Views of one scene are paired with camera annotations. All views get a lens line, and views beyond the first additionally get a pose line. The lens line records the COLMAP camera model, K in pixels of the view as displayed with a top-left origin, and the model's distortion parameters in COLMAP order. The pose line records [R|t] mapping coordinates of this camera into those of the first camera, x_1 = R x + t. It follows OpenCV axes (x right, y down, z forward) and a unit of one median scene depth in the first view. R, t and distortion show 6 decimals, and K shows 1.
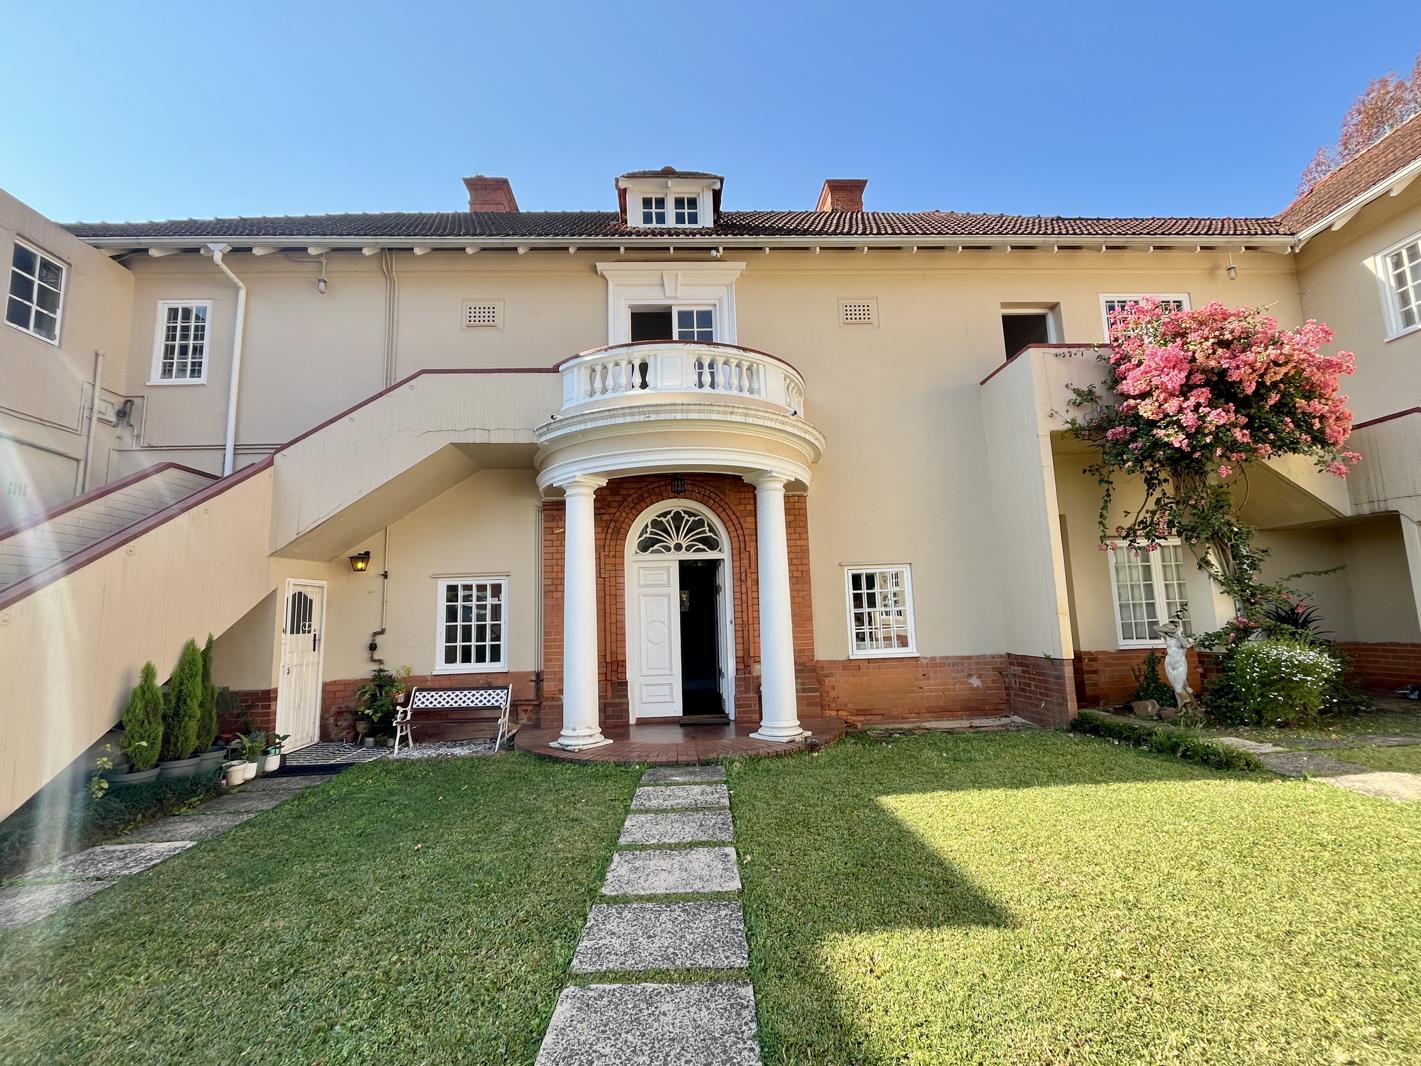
lens RADIAL K [[635.8, 0, 710.5], [0, 635.8, 533.0], [0, 0, 1]] dist [-0.001072, -0.000171]
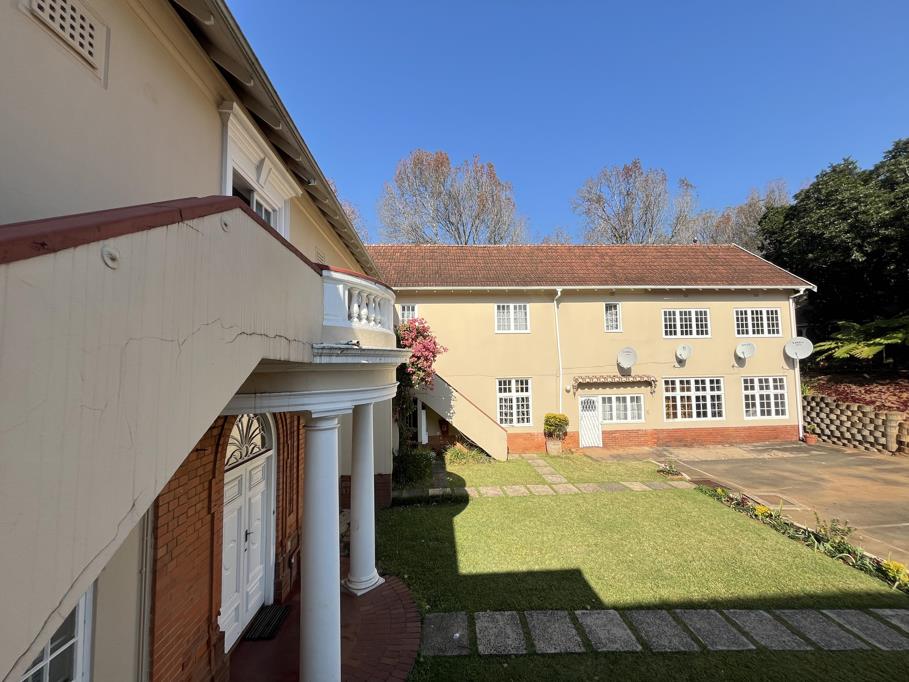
lens RADIAL K [[367.0, 0, 453.0], [0, 367.0, 342.3], [0, 0, 1]] dist [-0.002461, -0.000359]
pose [[-0.012347, 0.085843, 0.996232, -0.760088], [-0.120747, 0.988889, -0.086707, -0.164938], [-0.992607, -0.121362, -0.001844, 0.872028]]
